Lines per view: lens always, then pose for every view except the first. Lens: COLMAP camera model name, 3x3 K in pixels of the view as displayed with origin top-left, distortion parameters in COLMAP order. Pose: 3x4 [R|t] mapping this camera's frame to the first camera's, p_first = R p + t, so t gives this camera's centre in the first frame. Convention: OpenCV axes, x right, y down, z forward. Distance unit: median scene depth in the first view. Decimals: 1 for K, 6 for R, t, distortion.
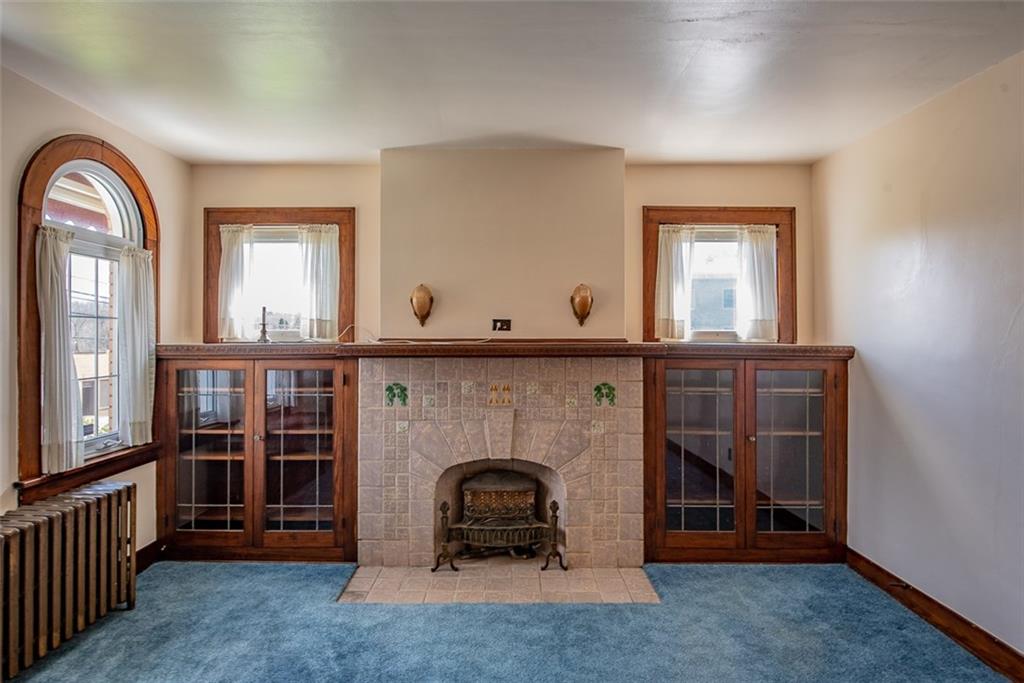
lens RADIAL K [[508.3, 0, 512.0], [0, 508.3, 341.5], [0, 0, 1]] dist [-0.002992, -0.000036]
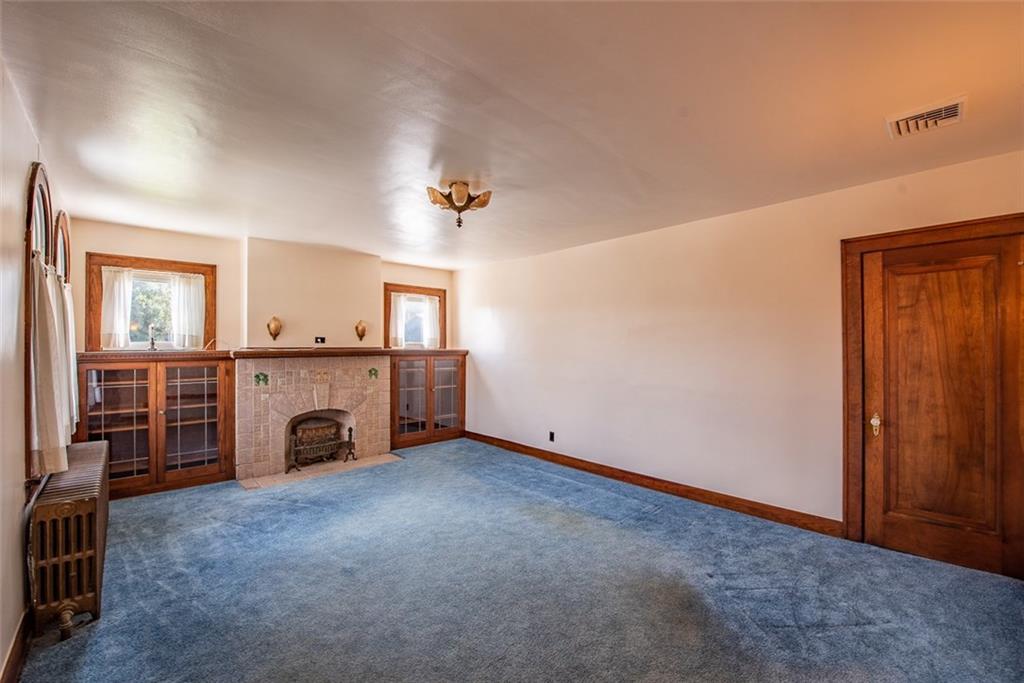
lens RADIAL K [[420.1, 0, 511.9], [0, 420.1, 346.3], [0, 0, 1]] dist [-0.000490, -0.000057]
pose [[0.725304, -0.002432, 0.688424, -0.593470], [-0.000537, 0.999991, 0.004099, -0.016577], [-0.688428, -0.003342, 0.725297, -0.650221]]
